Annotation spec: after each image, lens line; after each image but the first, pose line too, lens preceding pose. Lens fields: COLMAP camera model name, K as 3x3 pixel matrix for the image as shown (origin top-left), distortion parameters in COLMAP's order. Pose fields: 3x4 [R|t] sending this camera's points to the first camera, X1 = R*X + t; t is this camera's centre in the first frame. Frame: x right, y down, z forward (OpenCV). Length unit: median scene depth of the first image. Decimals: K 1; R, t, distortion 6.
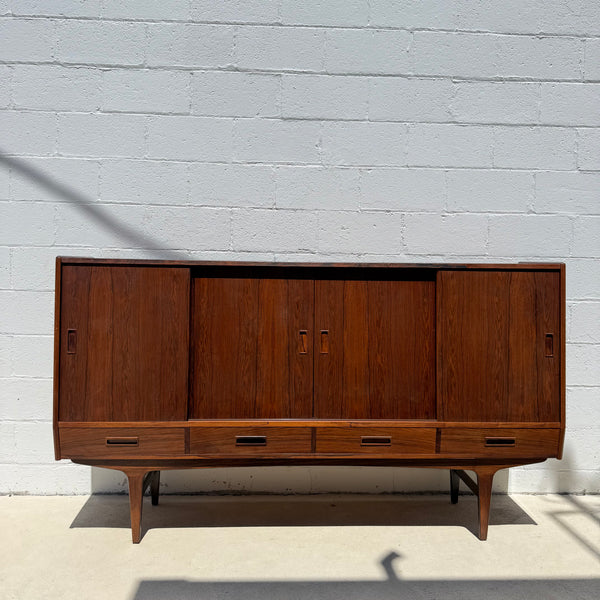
lens RADIAL K [[560.7, 0, 298.3], [0, 560.7, 296.3], [0, 0, 1]] dist [0.133748, -0.260405]
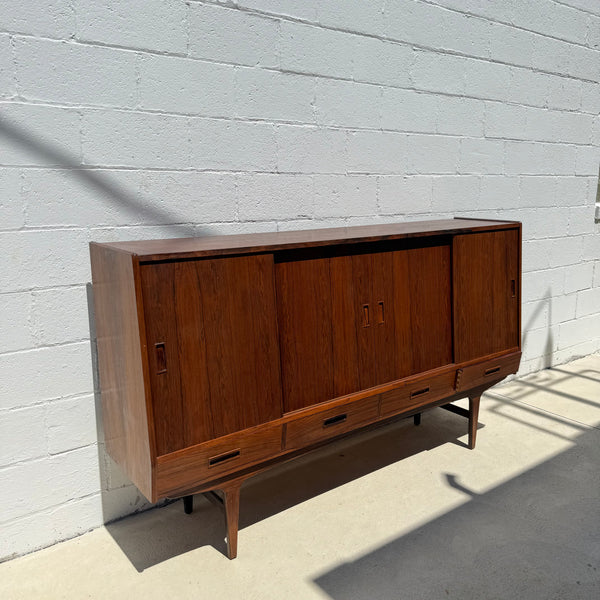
lens RADIAL K [[560.7, 0, 298.3], [0, 560.7, 296.3], [0, 0, 1]] dist [0.133748, -0.260405]
pose [[0.825299, -0.128777, 0.549816, -0.642122], [0.046060, 0.985757, 0.161745, -0.122299], [-0.562814, -0.108164, 0.819476, 0.236270]]
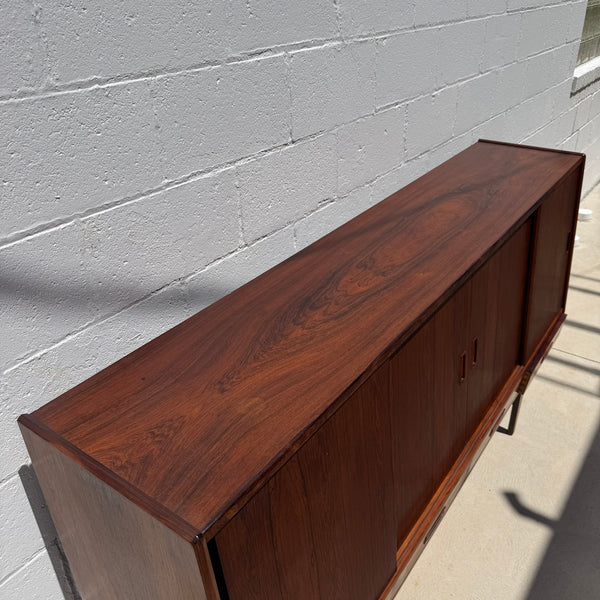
lens RADIAL K [[560.7, 0, 298.3], [0, 560.7, 296.3], [0, 0, 1]] dist [0.133748, -0.260405]
pose [[0.623345, -0.413141, 0.663894, -0.522804], [0.081559, 0.878747, 0.470268, -0.325372], [-0.777682, -0.238993, 0.581458, 0.771218]]
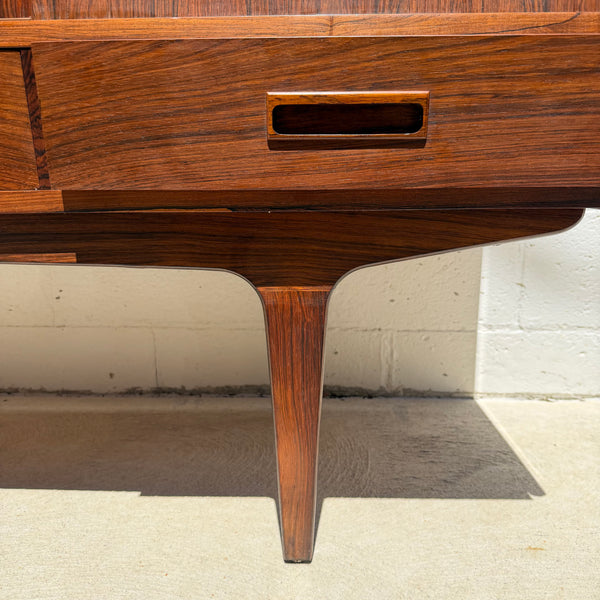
lens RADIAL K [[560.7, 0, 298.3], [0, 560.7, 296.3], [0, 0, 1]] dist [0.133748, -0.260405]
pose [[0.996959, -0.004415, -0.077798, 0.351532], [0.014330, 0.991755, 0.127347, 0.290531], [0.076594, -0.128074, 0.988802, 0.790619]]
